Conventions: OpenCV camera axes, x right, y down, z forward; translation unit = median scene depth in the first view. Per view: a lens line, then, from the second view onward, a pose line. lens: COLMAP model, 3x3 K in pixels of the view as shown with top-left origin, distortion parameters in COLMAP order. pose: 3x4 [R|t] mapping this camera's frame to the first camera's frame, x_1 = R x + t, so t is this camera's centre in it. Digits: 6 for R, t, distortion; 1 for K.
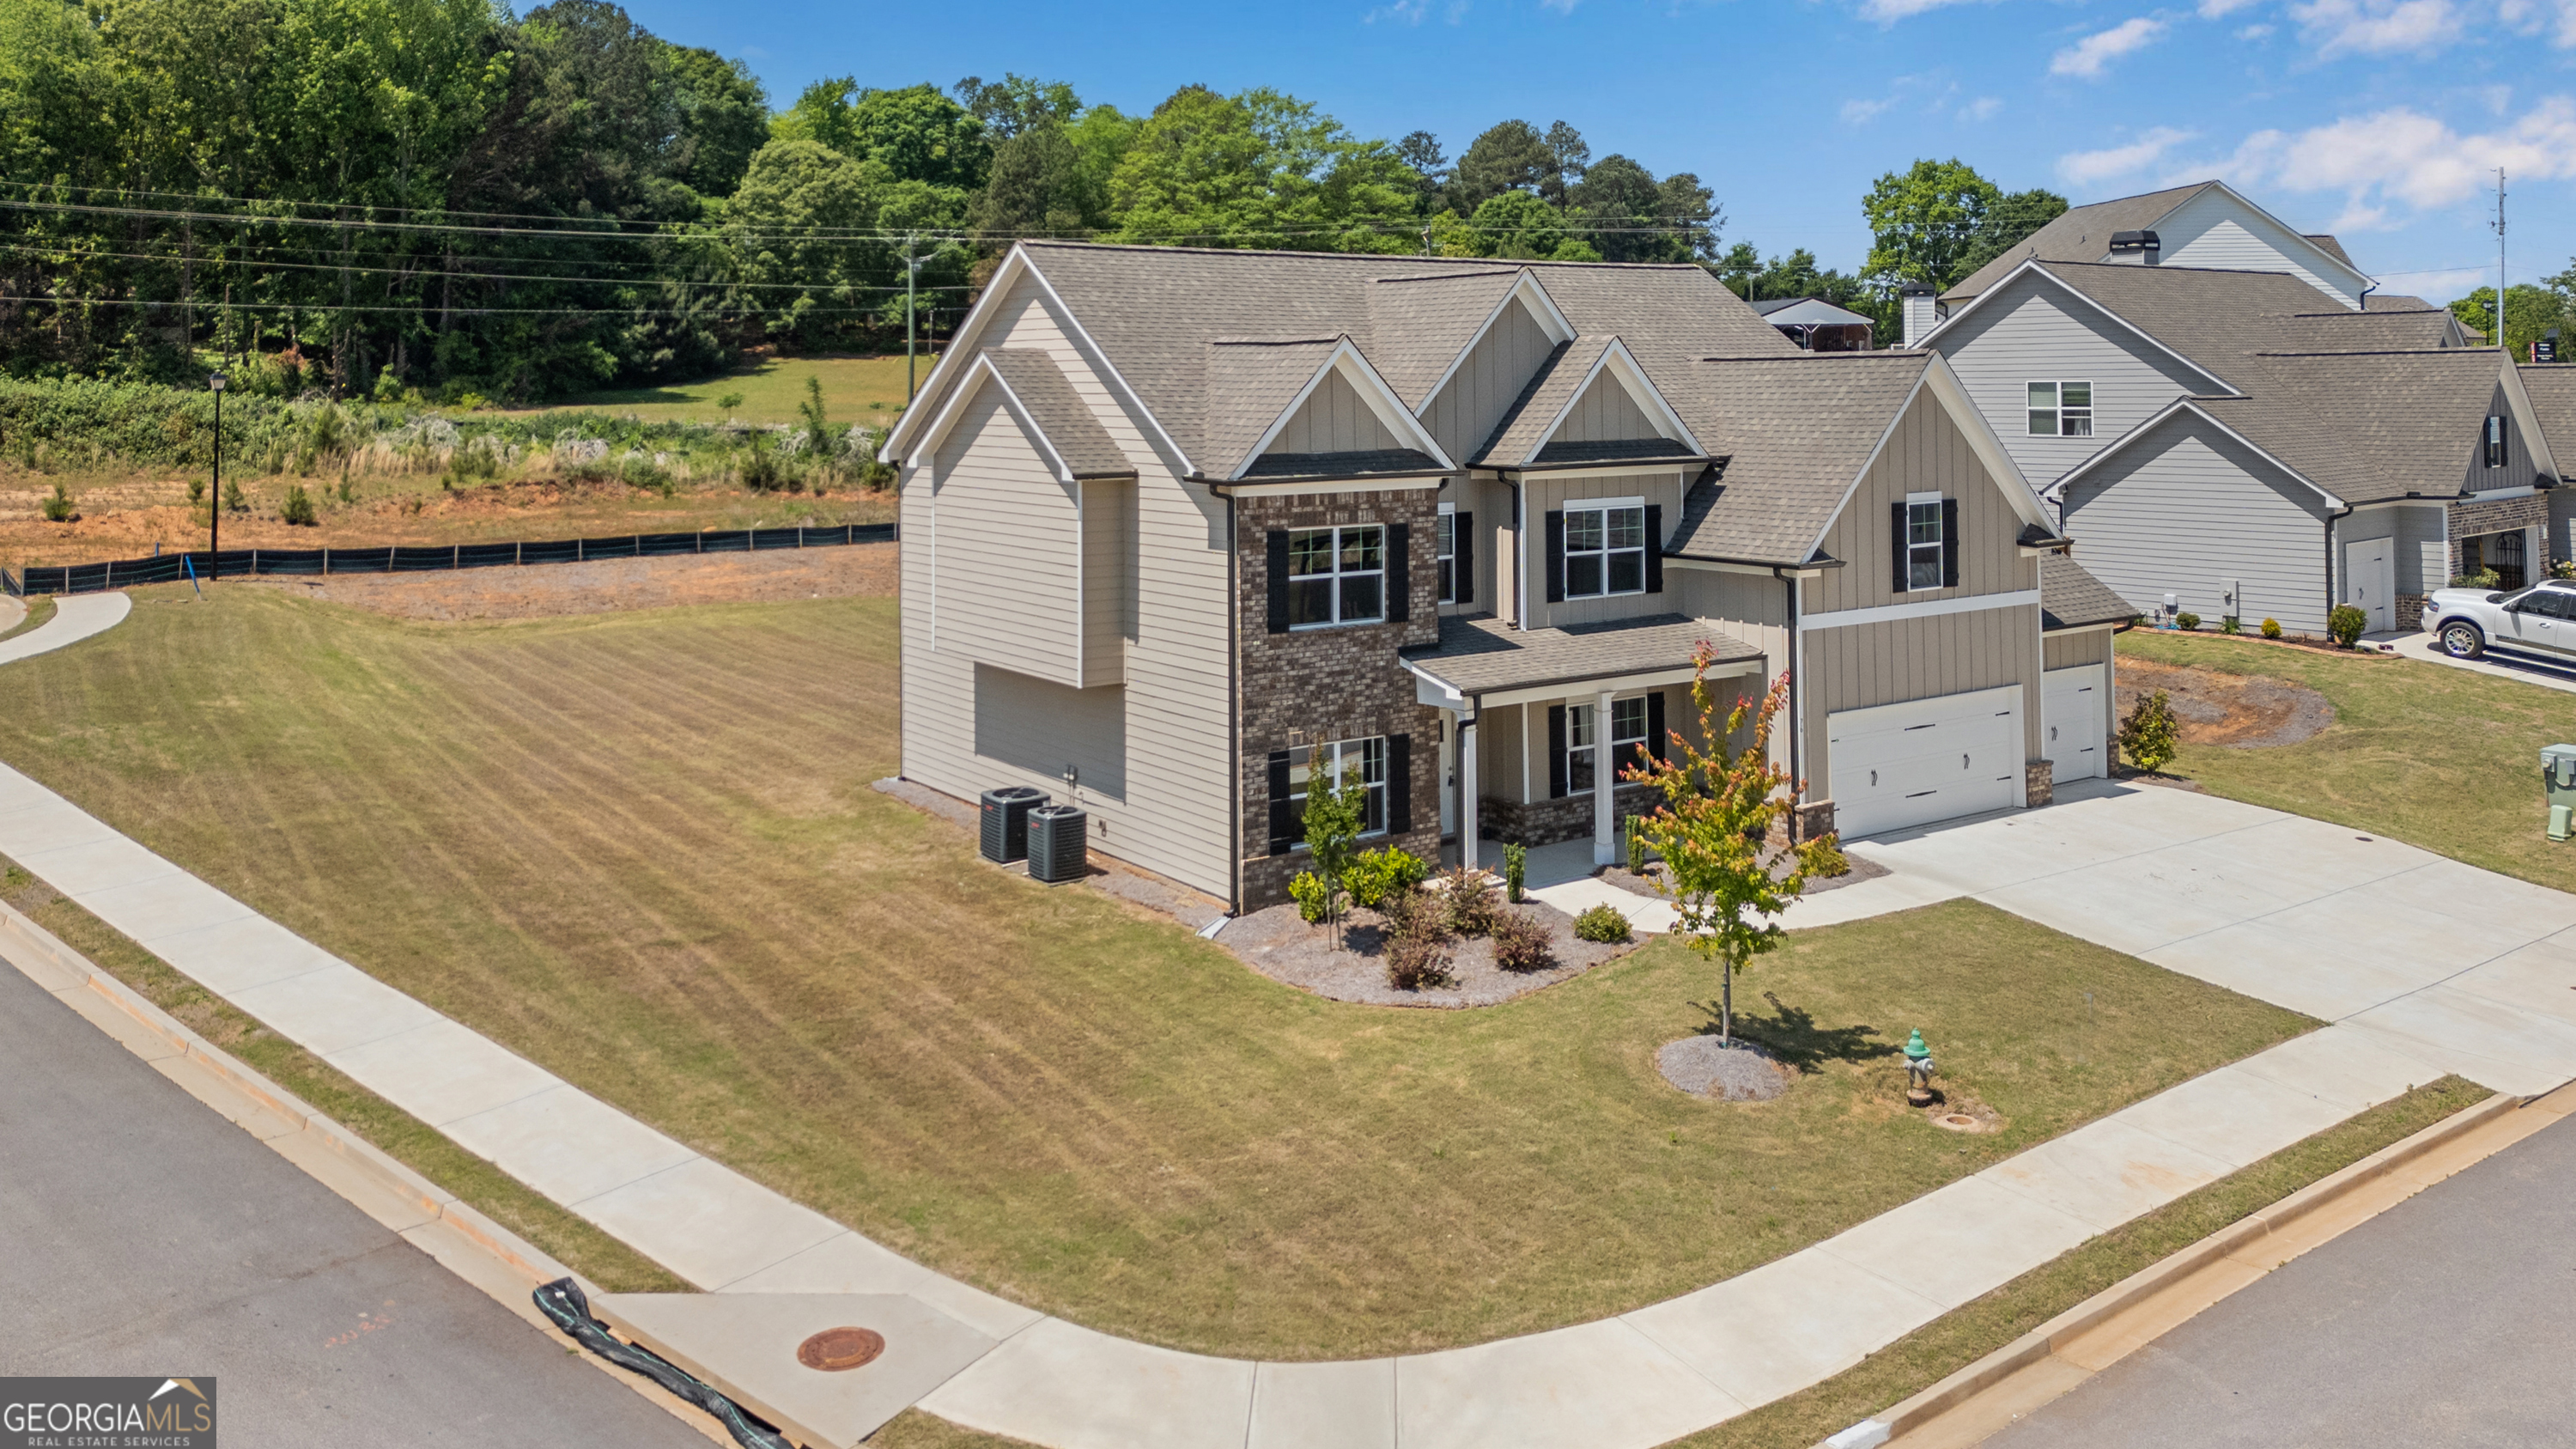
lens RADIAL K [[1813.8, 0, 1299.9], [0, 1813.8, 732.5], [0, 0, 1]] dist [0.072828, -0.070862]
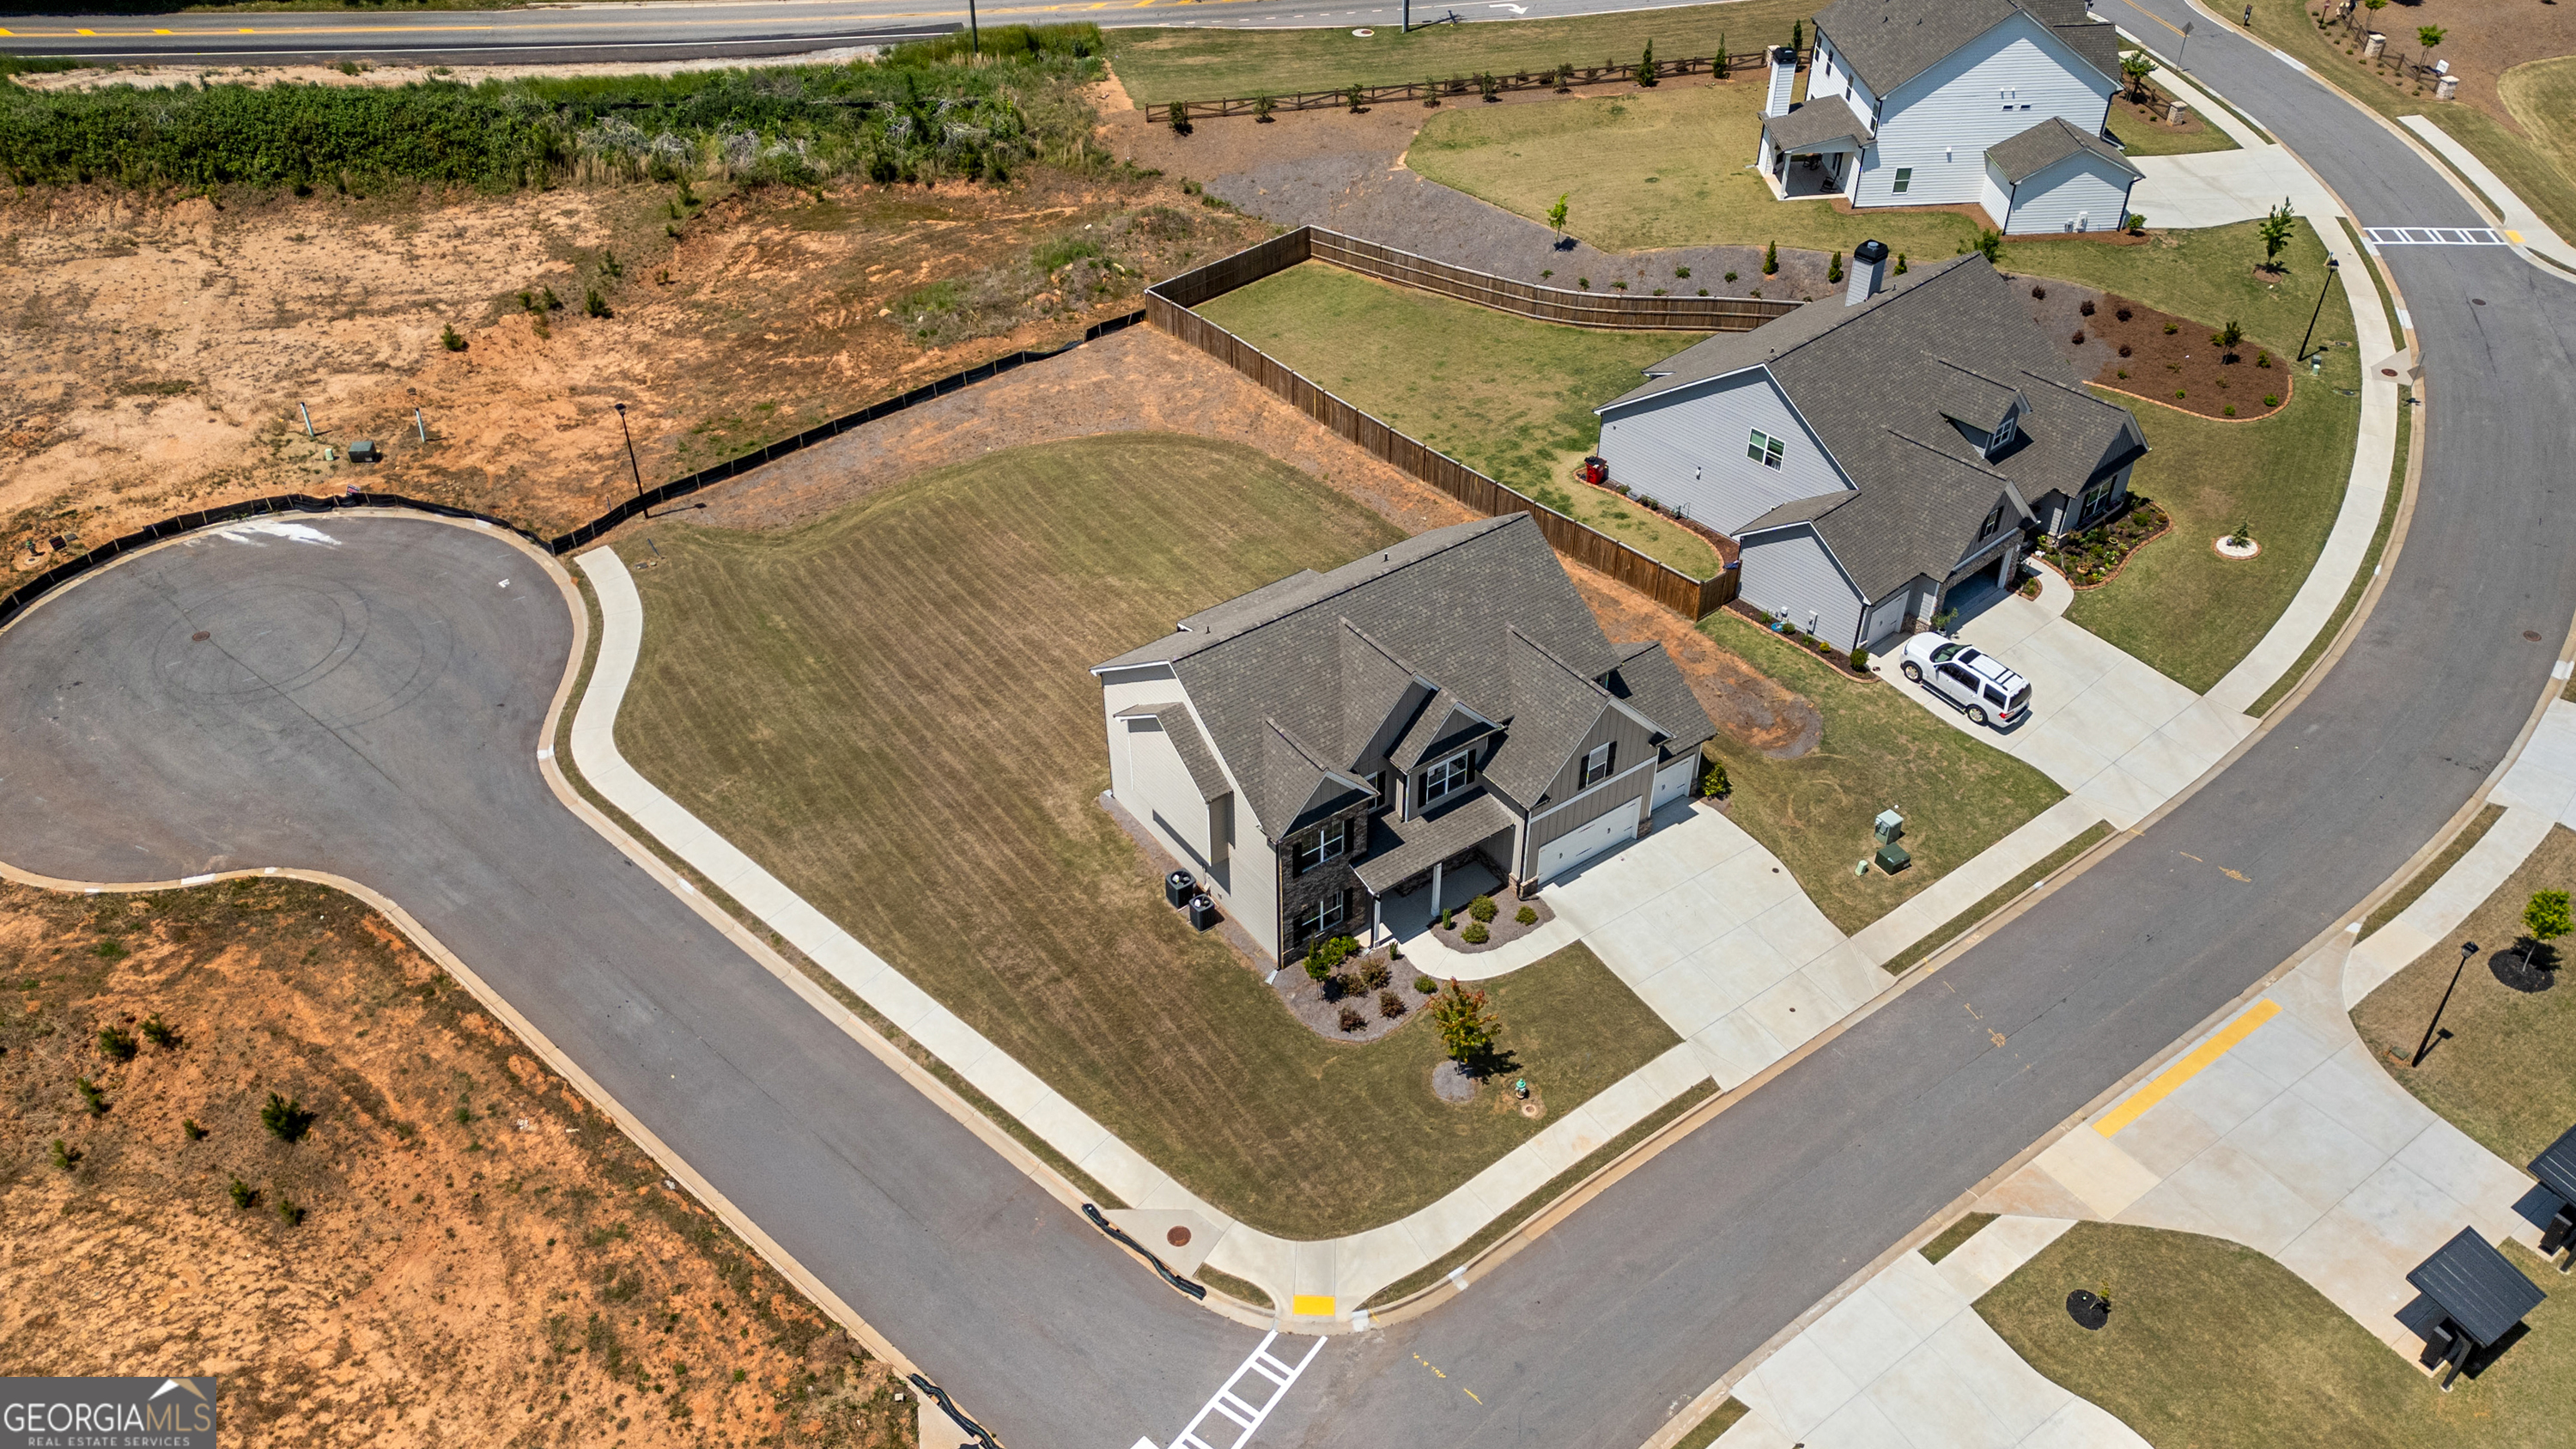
lens RADIAL K [[1907.1, 0, 1304.2], [0, 1907.1, 730.8], [0, 0, 1]] dist [0.077519, -0.077899]
pose [[0.999956, -0.002733, 0.009025, -0.024997], [-0.003477, 0.782835, 0.622220, -1.750417], [-0.008765, -0.622223, 0.782791, -0.829033]]
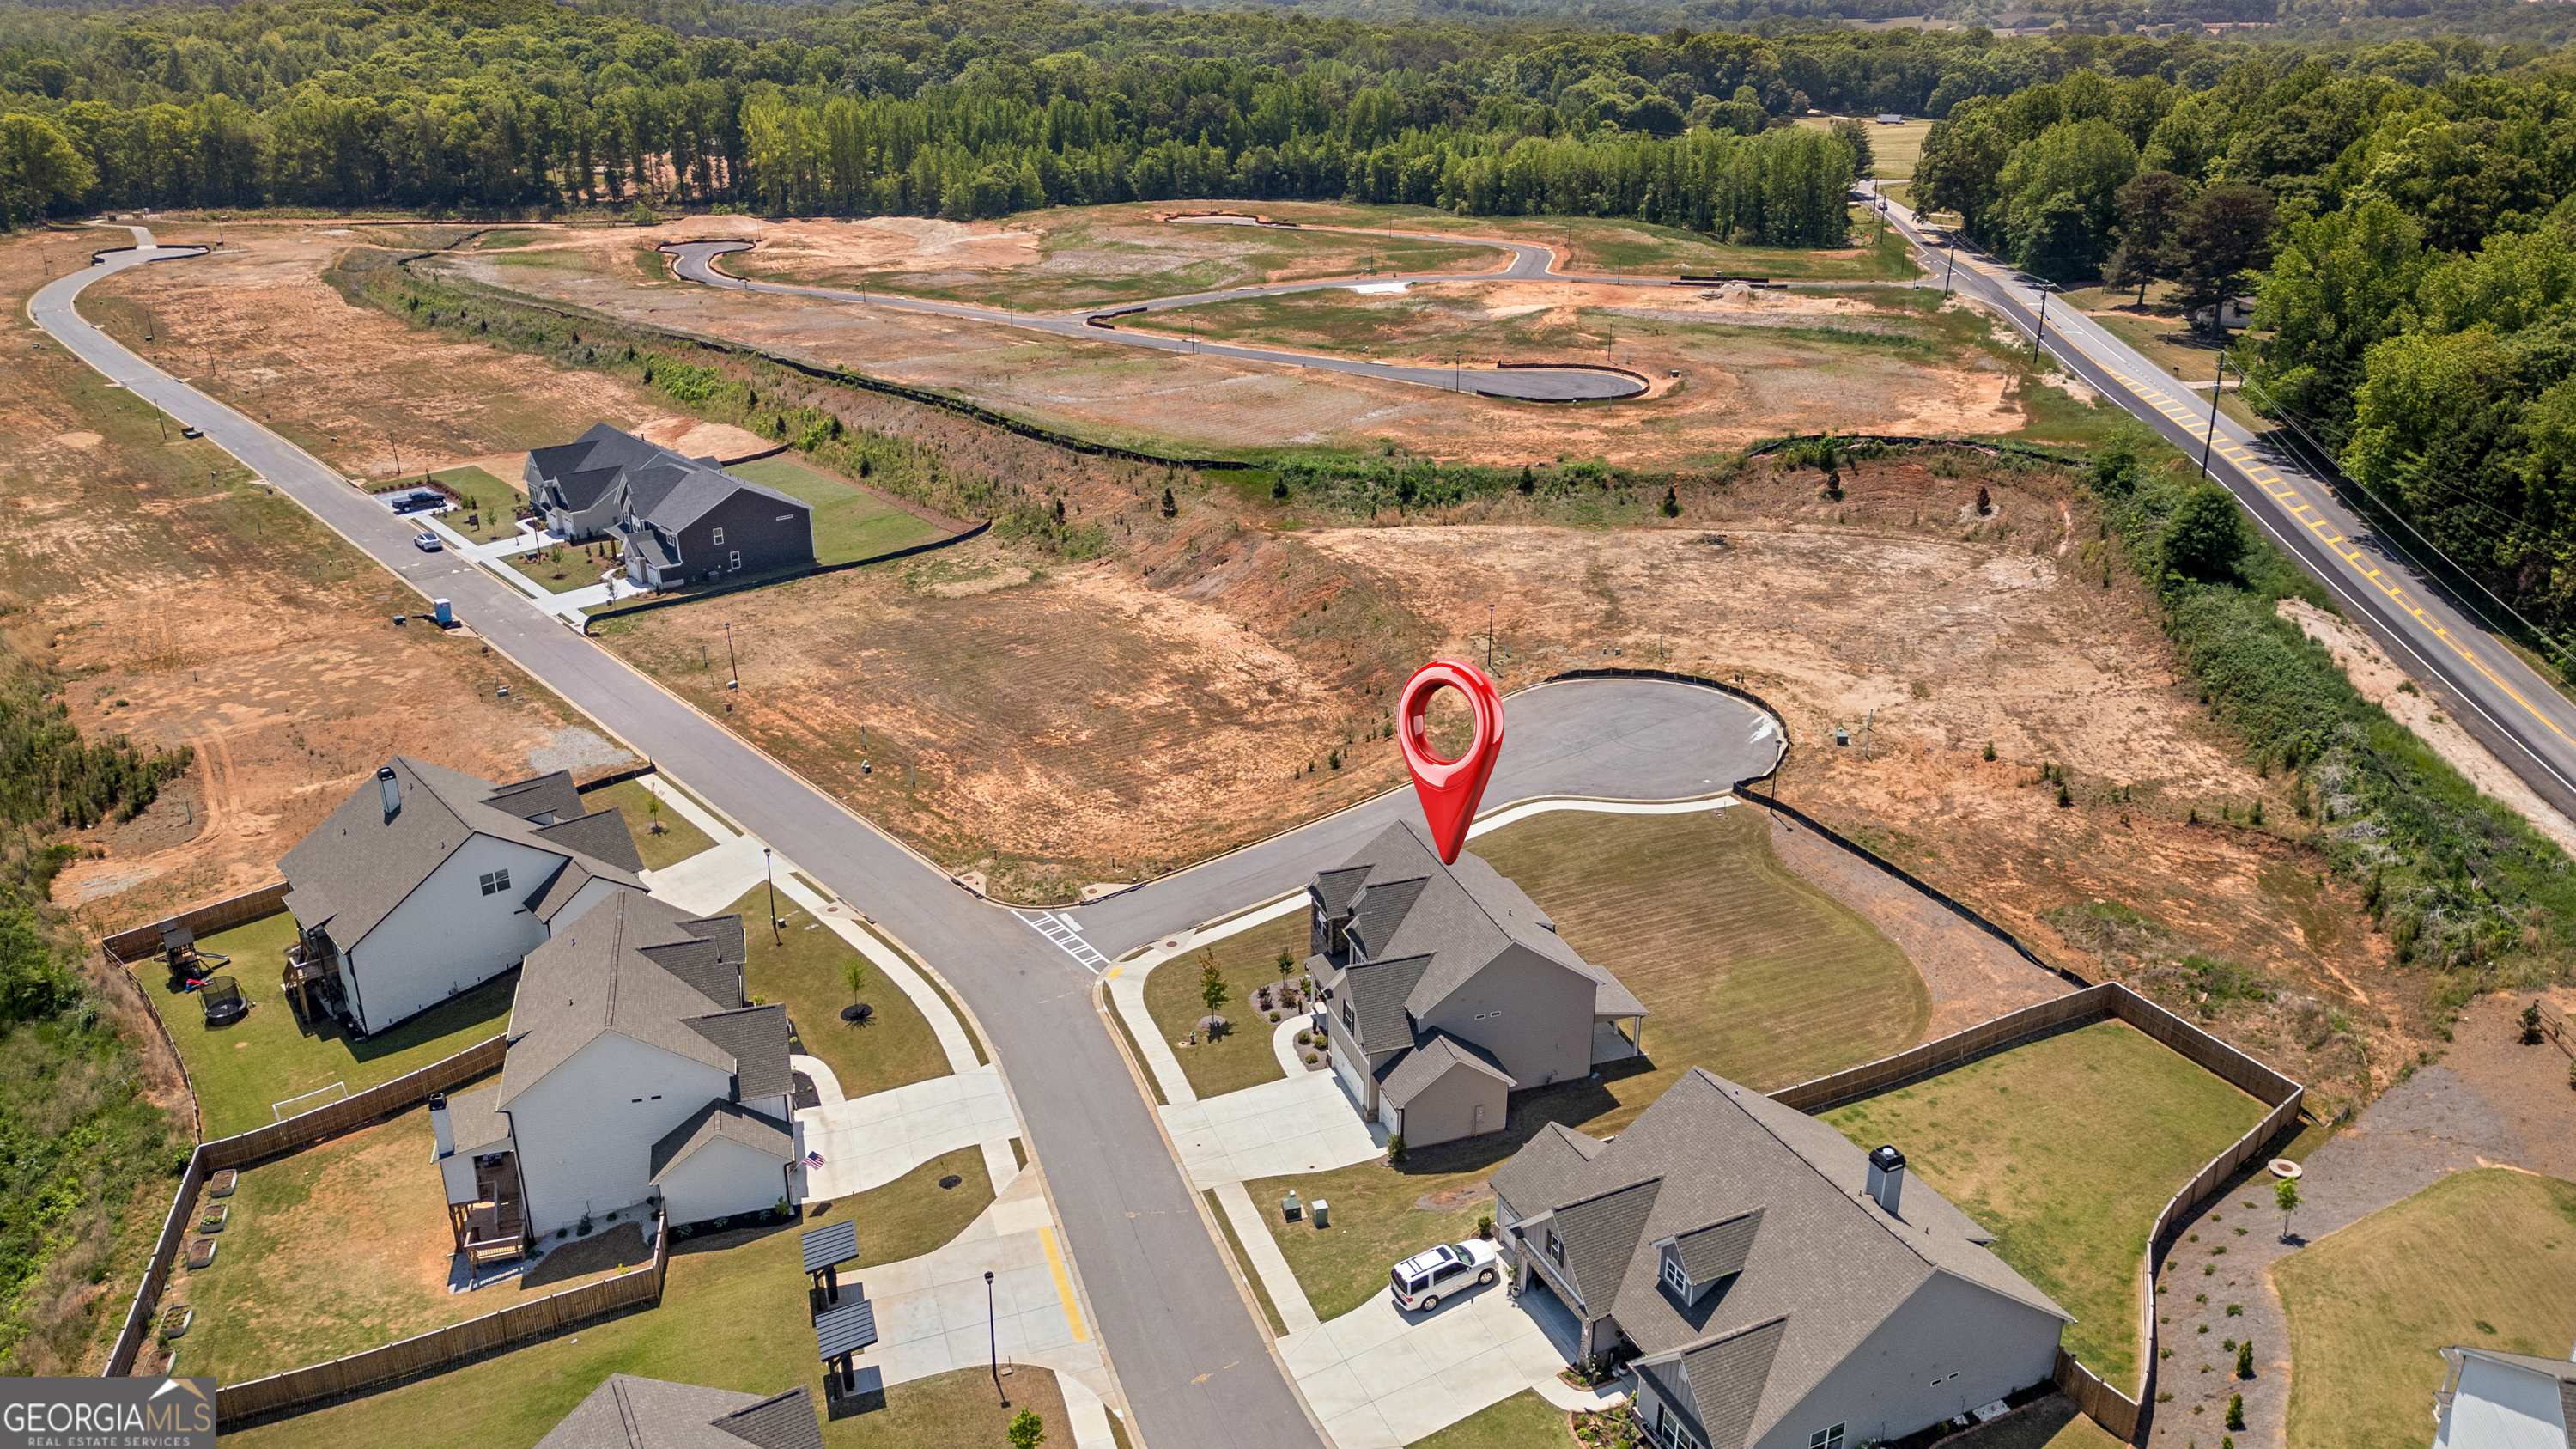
lens RADIAL K [[1813.8, 0, 1299.9], [0, 1813.8, 732.5], [0, 0, 1]] dist [0.072828, -0.070862]
pose [[-0.273293, 0.381772, -0.882927, 3.669810], [0.002597, 0.918160, 0.396202, -2.193977], [0.961927, 0.105986, -0.251919, 2.032707]]
